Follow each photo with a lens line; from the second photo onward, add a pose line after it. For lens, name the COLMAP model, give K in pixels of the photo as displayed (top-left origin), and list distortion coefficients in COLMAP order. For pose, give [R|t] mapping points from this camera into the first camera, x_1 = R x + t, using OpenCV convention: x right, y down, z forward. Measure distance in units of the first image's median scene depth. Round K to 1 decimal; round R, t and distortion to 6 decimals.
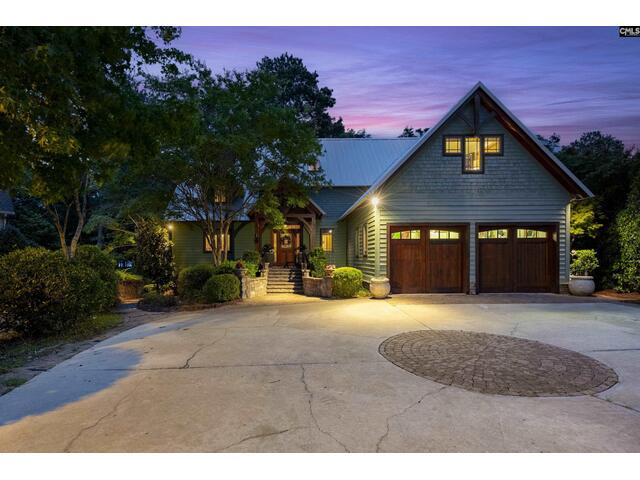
lens RADIAL K [[531.2, 0, 299.3], [0, 531.2, 249.0], [0, 0, 1]] dist [-0.003157, -0.002259]
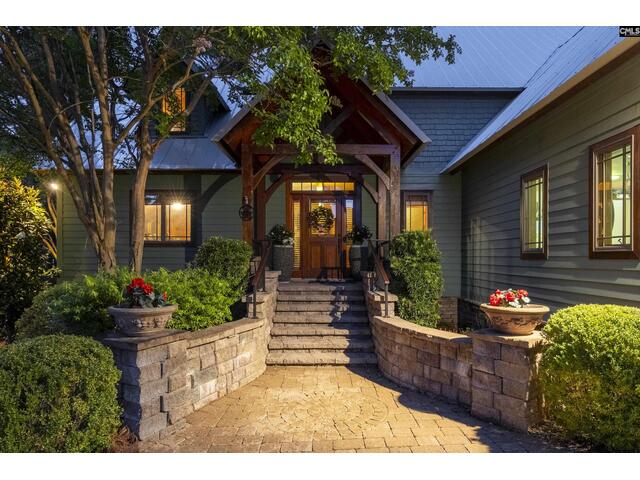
lens RADIAL K [[432.2, 0, 318.2], [0, 432.2, 245.0], [0, 0, 1]] dist [-0.021458, -0.000057]
pose [[0.999845, 0.002753, -0.017417, -0.027168], [-0.002922, 0.999949, -0.009640, 0.011655], [0.017390, 0.009690, 0.999802, 0.804640]]
